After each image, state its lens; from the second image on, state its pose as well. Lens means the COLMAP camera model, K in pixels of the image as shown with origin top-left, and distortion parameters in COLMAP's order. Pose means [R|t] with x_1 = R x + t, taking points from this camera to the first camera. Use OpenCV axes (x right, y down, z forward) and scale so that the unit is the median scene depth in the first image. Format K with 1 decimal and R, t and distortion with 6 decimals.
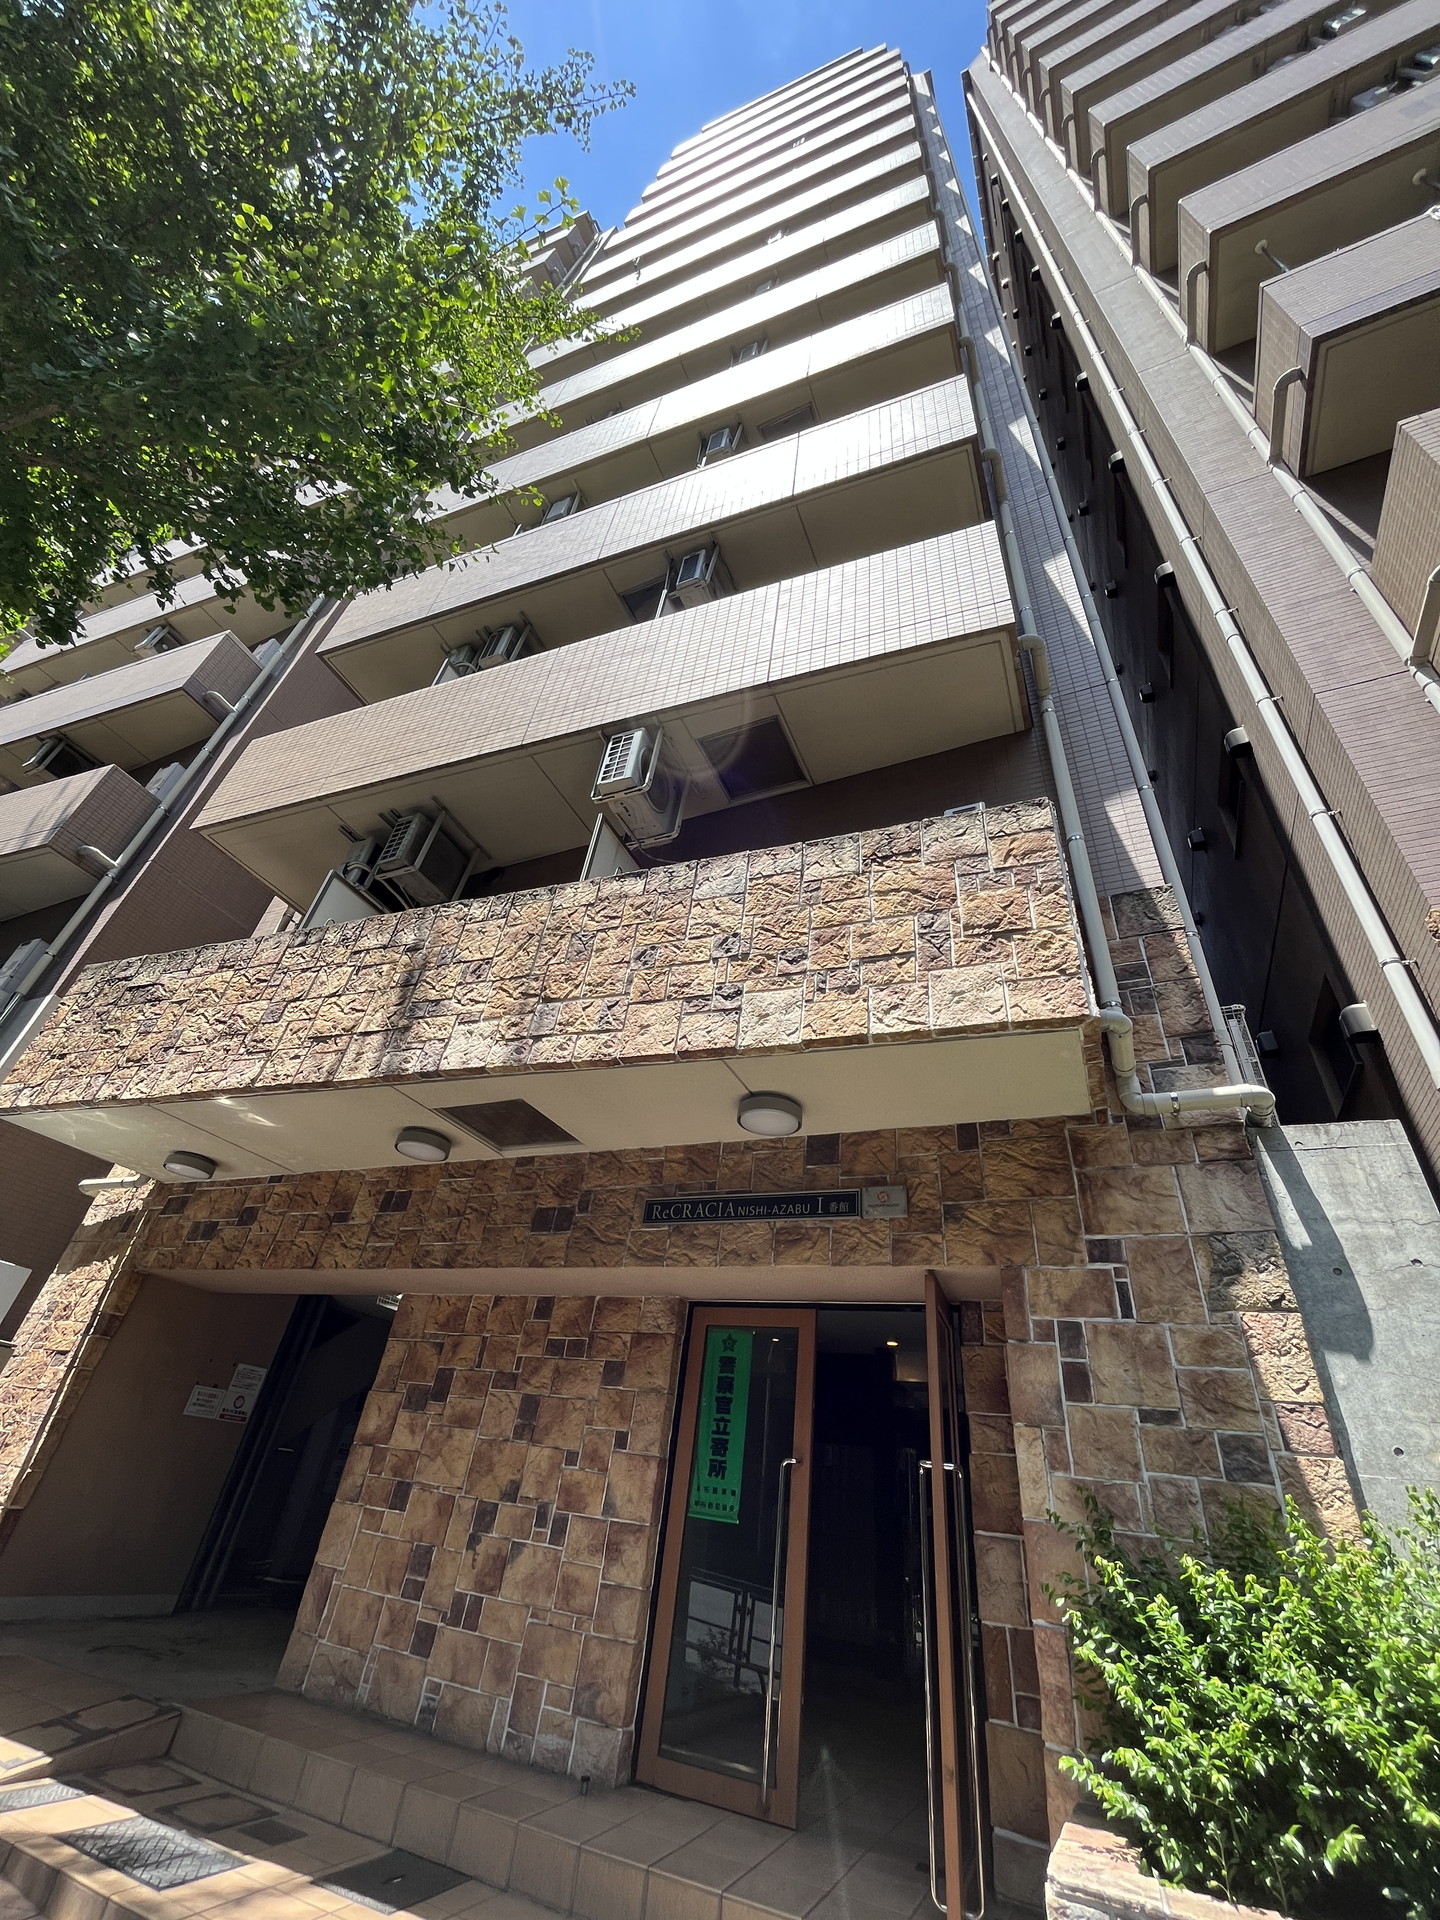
lens RADIAL K [[772.3, 0, 730.7], [0, 772.3, 954.8], [0, 0, 1]] dist [-0.006161, 0.000820]
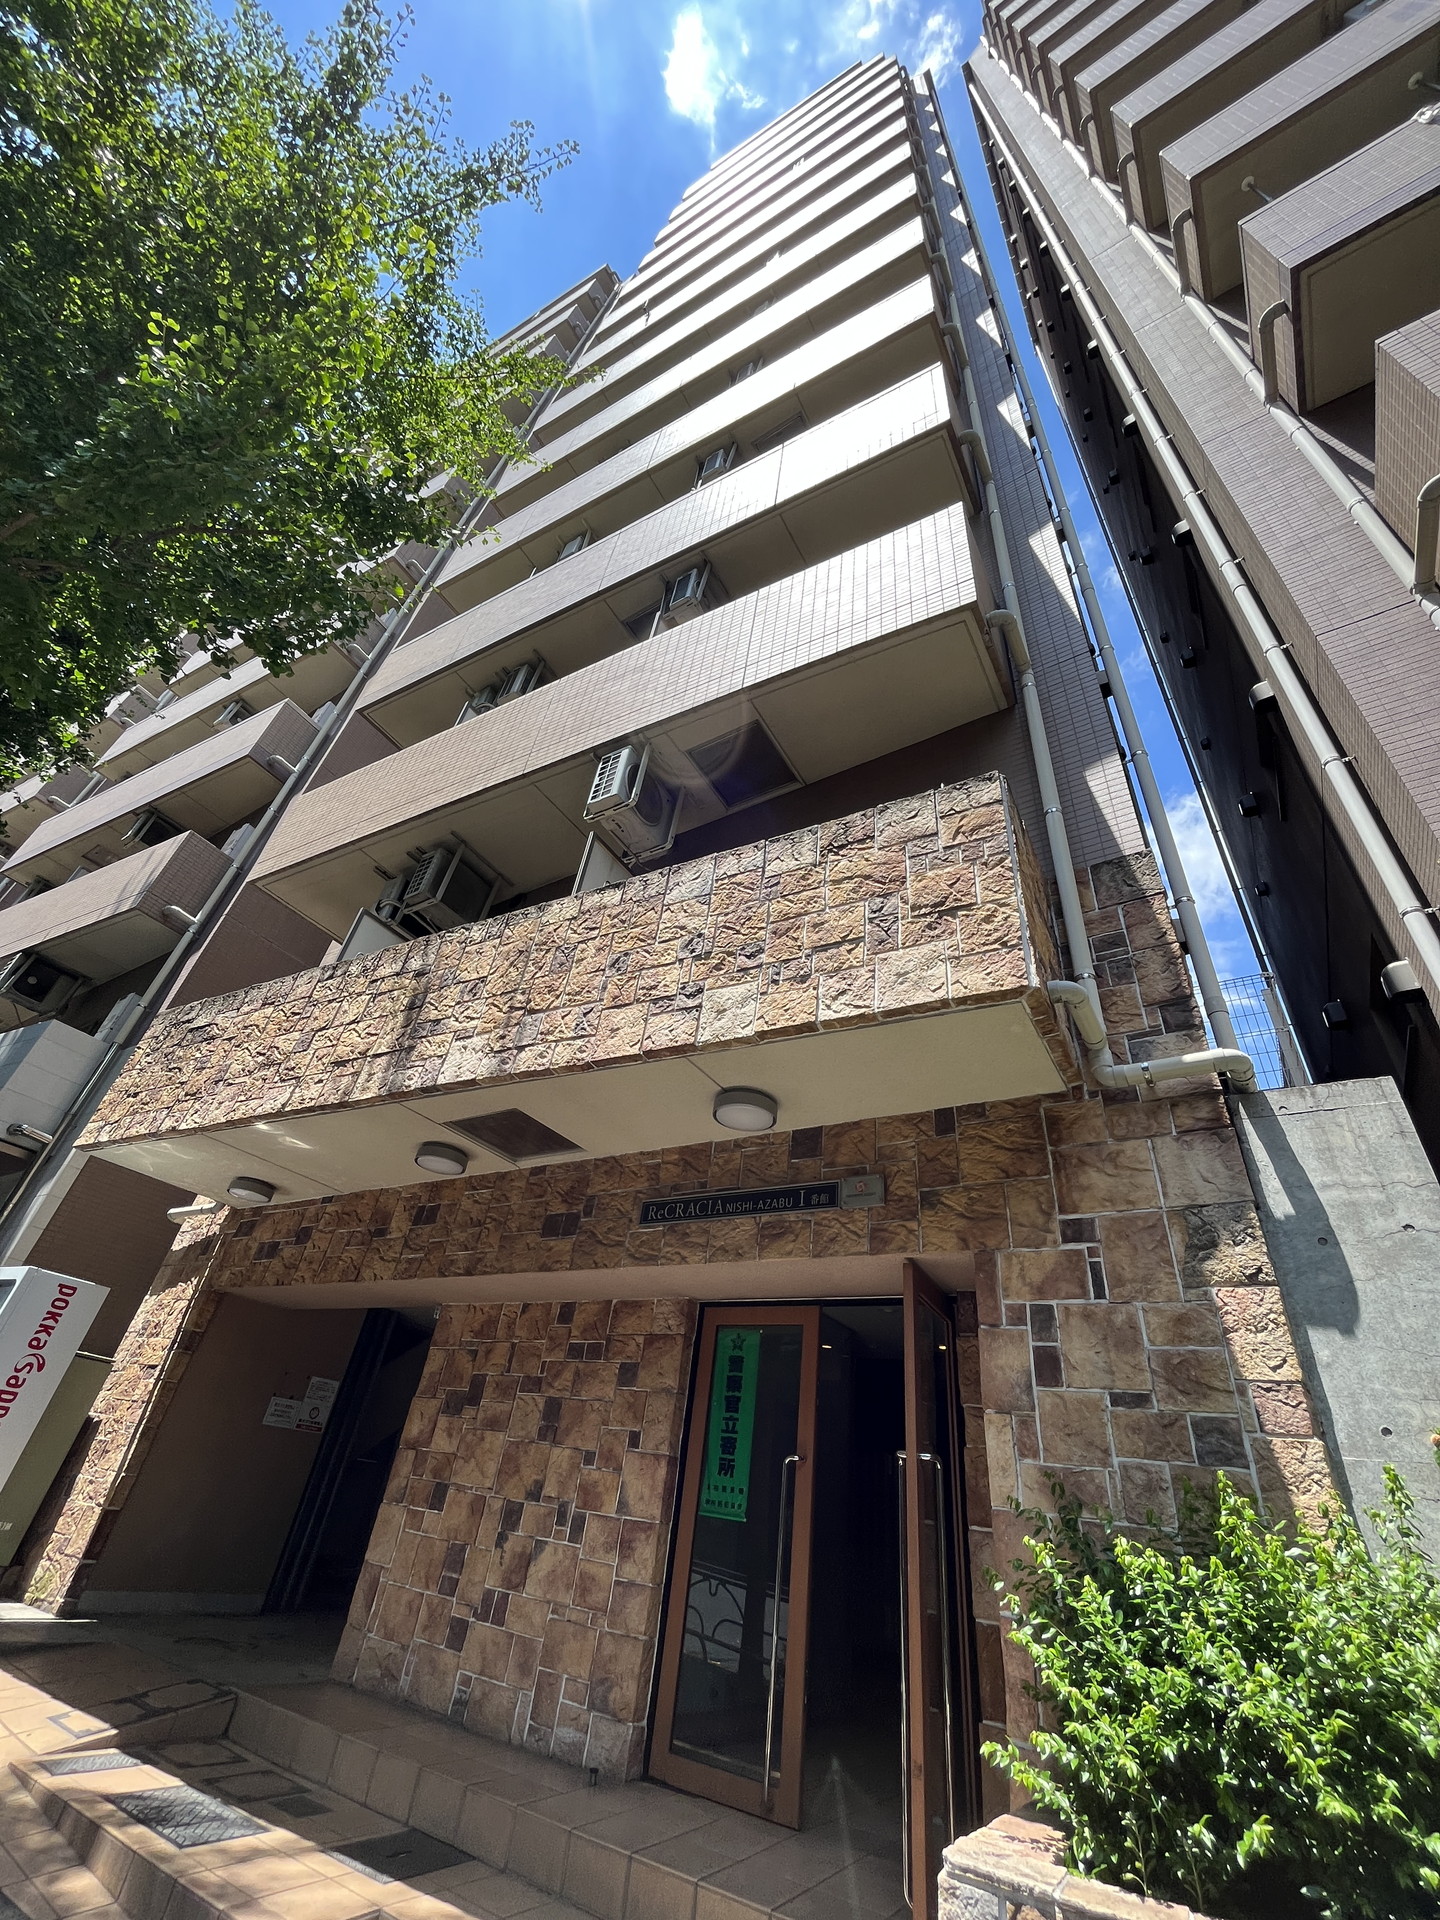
lens RADIAL K [[772.3, 0, 730.7], [0, 772.3, 954.8], [0, 0, 1]] dist [-0.006161, 0.000820]
pose [[0.991412, -0.073467, -0.108186, 0.150905], [0.071118, 0.997144, -0.025424, 0.028080], [0.109745, 0.017512, 0.993806, -0.009240]]
